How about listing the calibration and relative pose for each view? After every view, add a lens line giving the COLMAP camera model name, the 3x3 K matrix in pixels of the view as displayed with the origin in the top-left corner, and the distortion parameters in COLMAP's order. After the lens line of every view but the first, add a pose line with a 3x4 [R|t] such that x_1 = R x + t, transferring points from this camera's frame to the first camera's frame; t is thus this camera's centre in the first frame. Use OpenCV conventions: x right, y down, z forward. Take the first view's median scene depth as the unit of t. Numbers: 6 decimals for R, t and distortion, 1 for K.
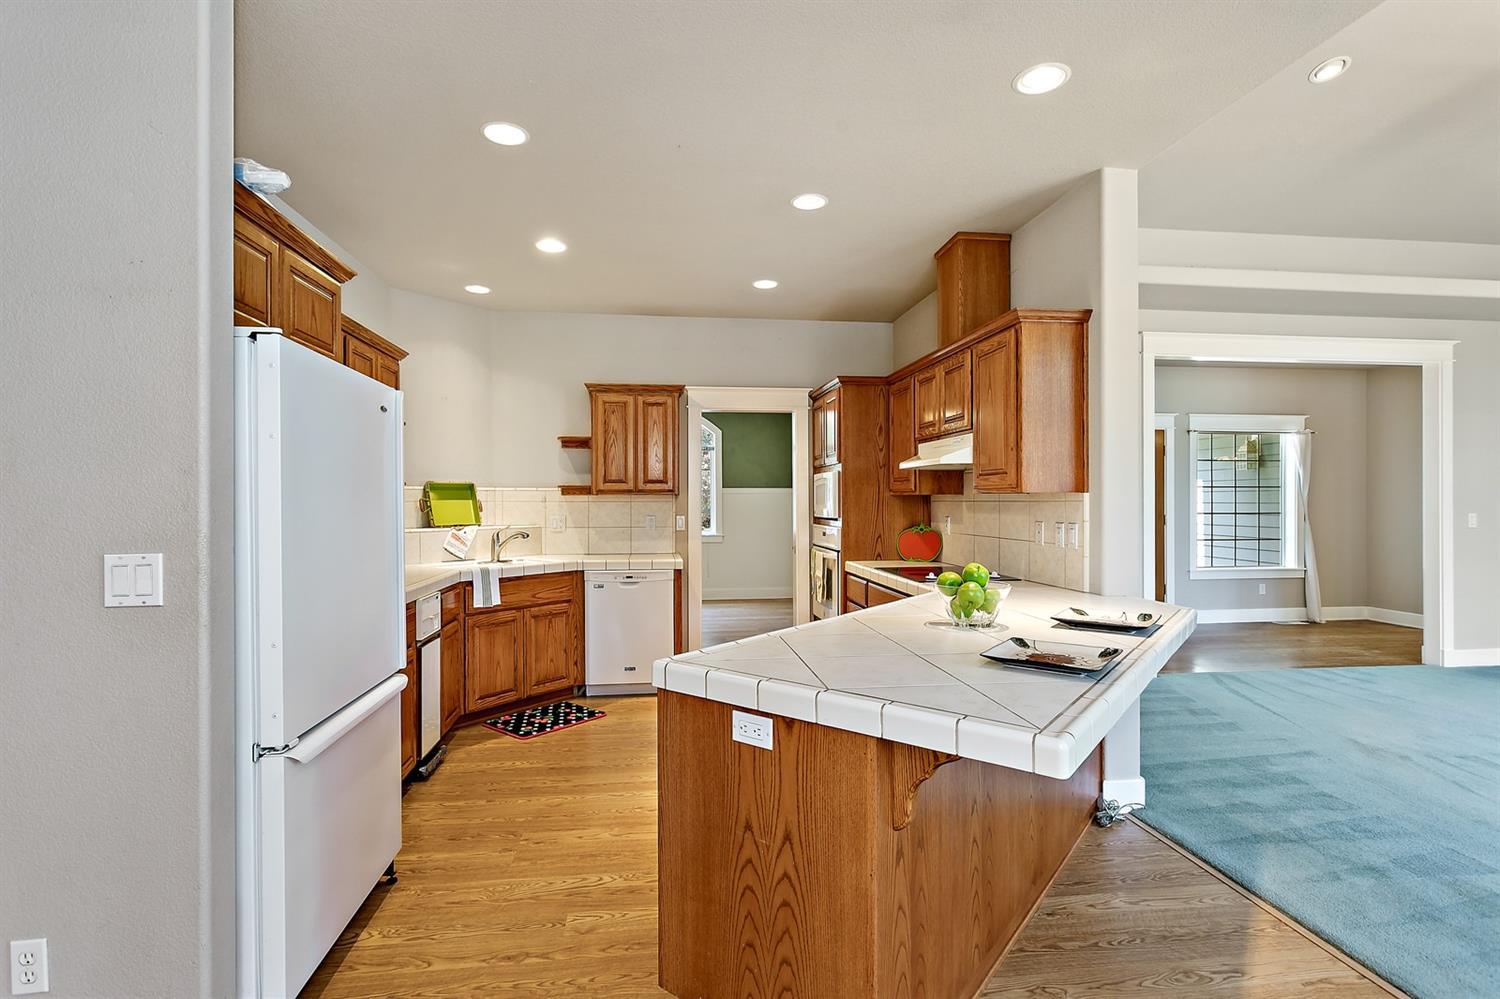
lens RADIAL K [[712.5, 0, 747.8], [0, 712.5, 496.6], [0, 0, 1]] dist [0.005387, 0.000890]
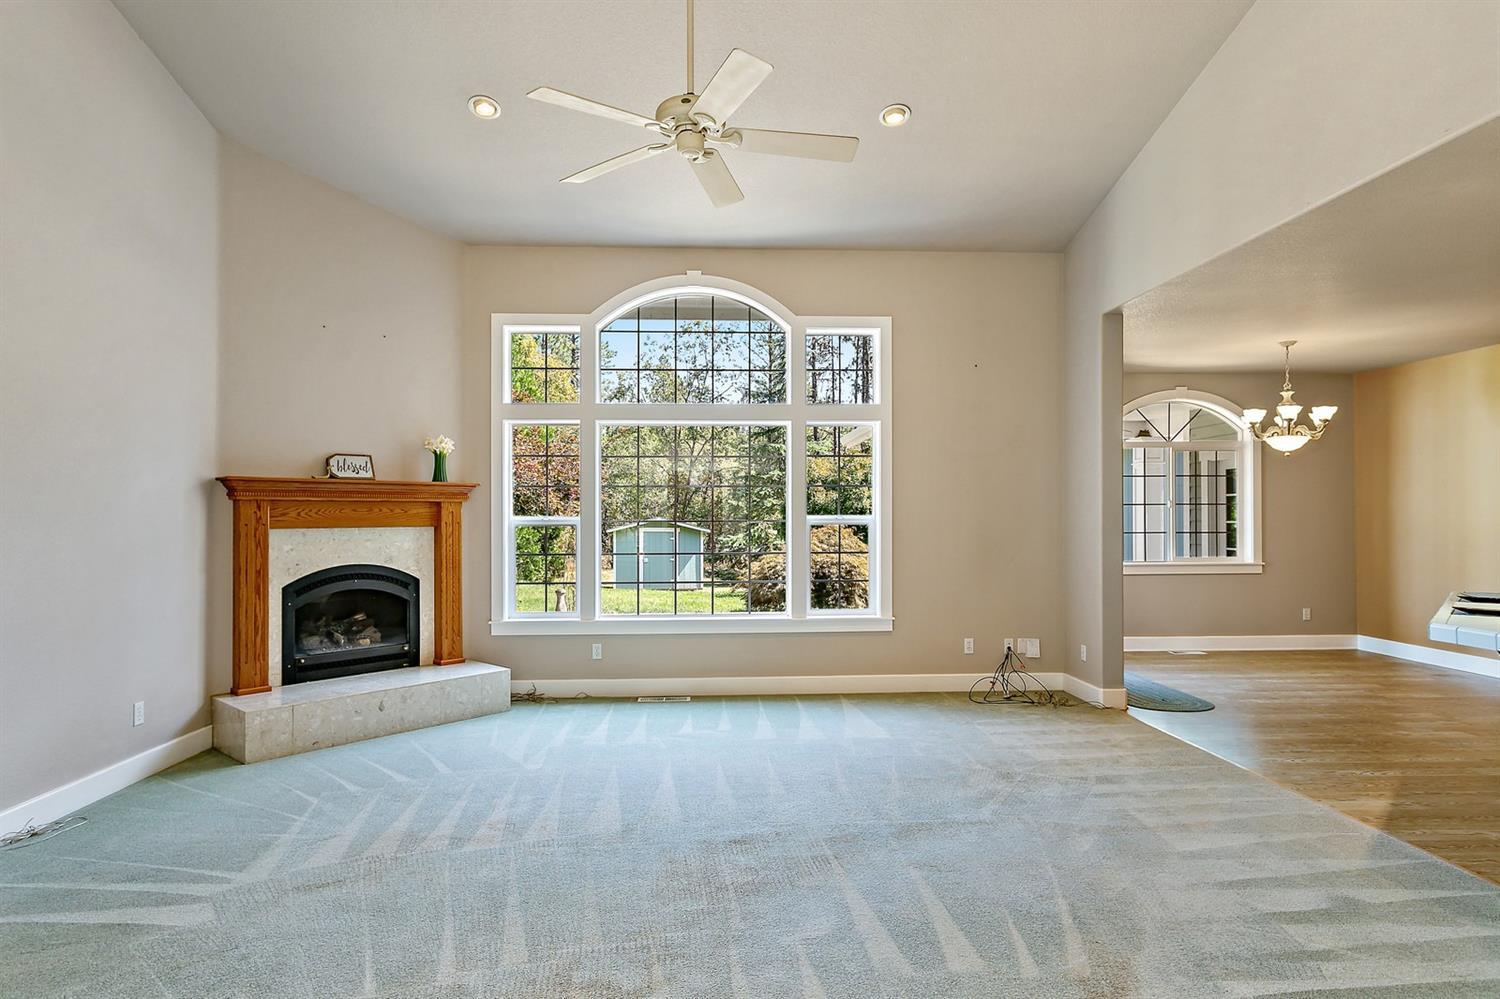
lens RADIAL K [[843.5, 0, 750.0], [0, 843.5, 499.5], [0, 0, 1]] dist [0.000922, 0.000487]
pose [[-0.997312, 0.005236, 0.073090, 0.837693], [0.003518, 0.999715, -0.023613, -0.000624], [-0.073193, -0.023292, -0.997046, 1.270565]]
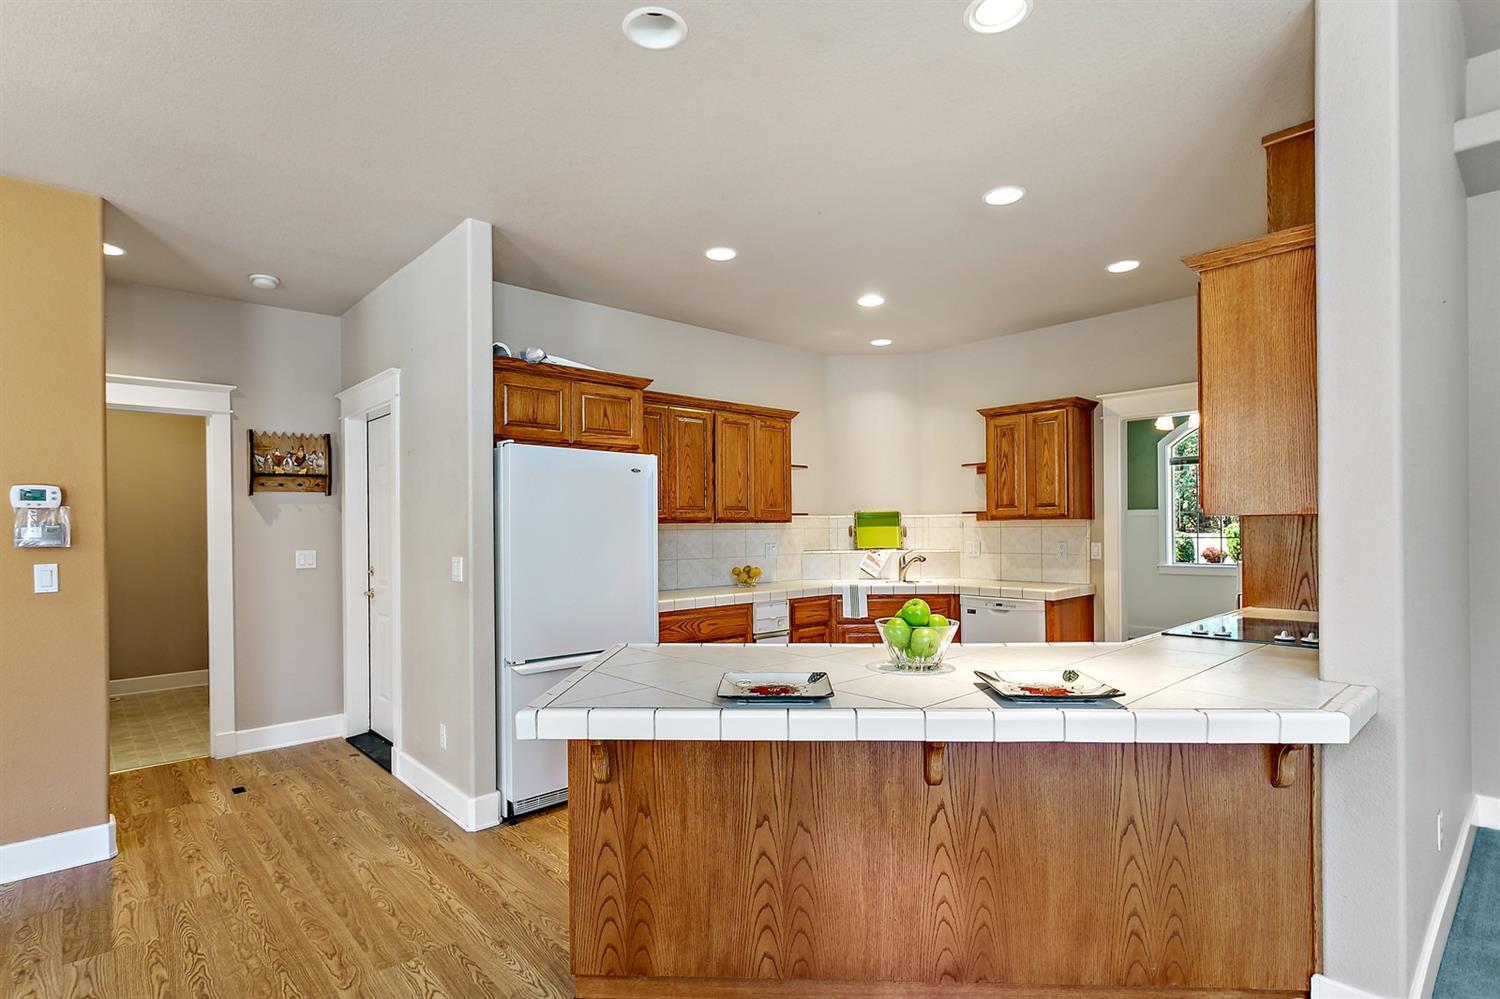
lens RADIAL K [[743.2, 0, 763.7], [0, 743.2, 529.6], [0, 0, 1]] dist [-0.003446, 0.000407]
pose [[0.585701, -0.001451, -0.810526, 0.467557], [0.012546, 0.999895, 0.007276, -0.001472], [0.810430, -0.014431, 0.585658, 0.141035]]
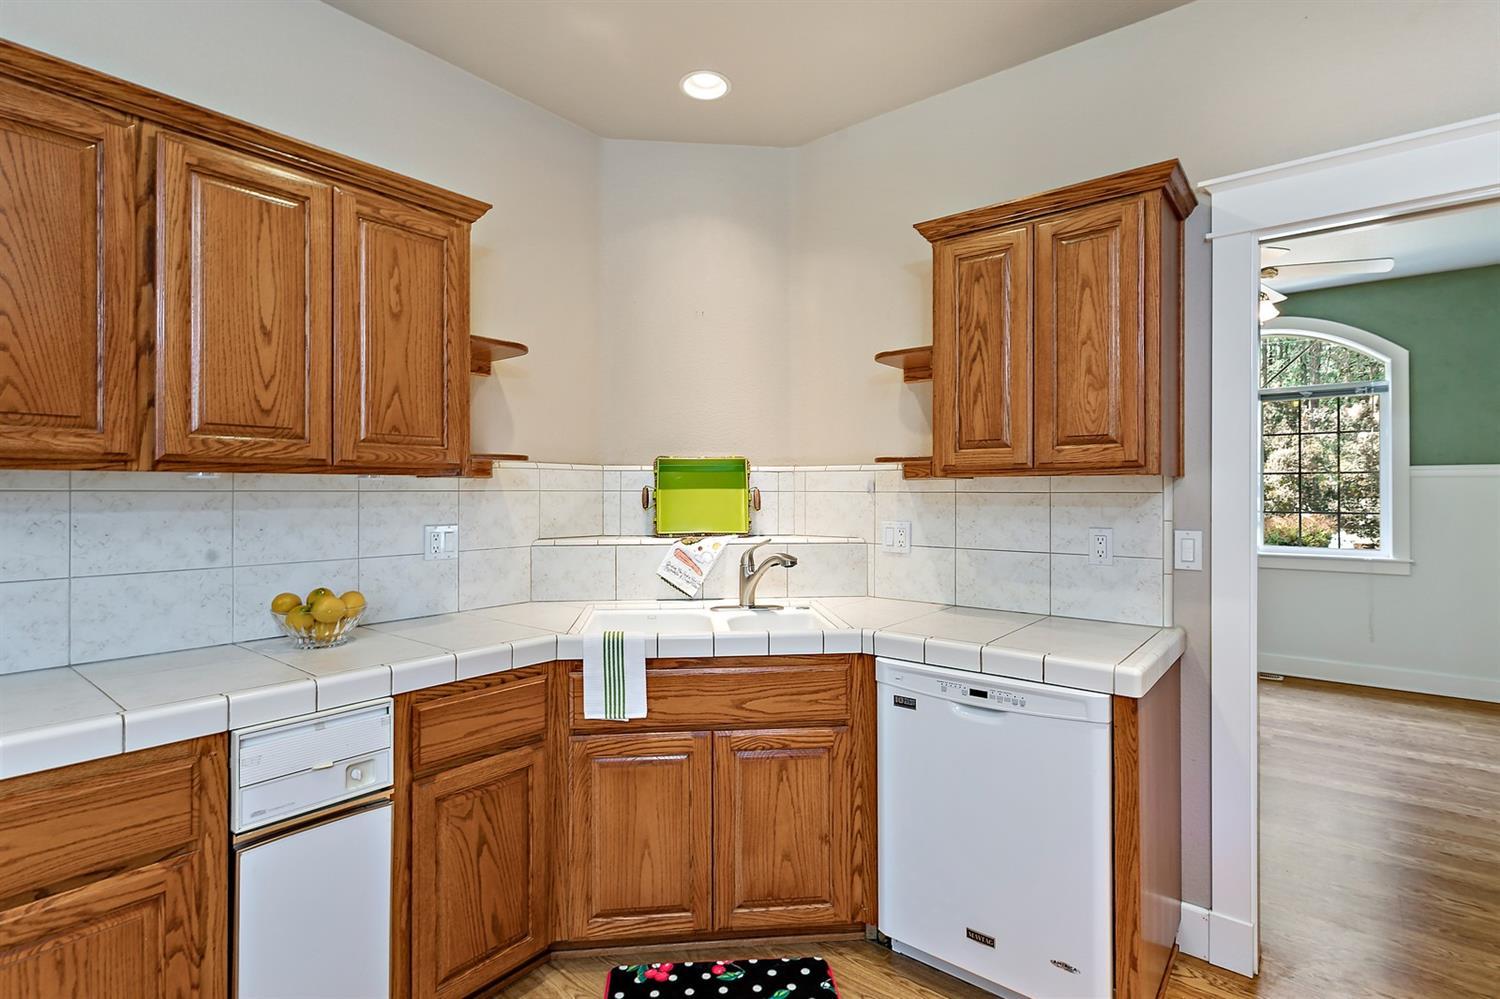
lens RADIAL K [[712.5, 0, 747.8], [0, 712.5, 496.6], [0, 0, 1]] dist [0.005387, 0.000890]
pose [[0.683895, 0.008179, -0.729534, 0.024364], [0.001718, 0.999916, 0.012821, 0.003889], [0.729578, -0.010021, 0.683824, 0.649428]]
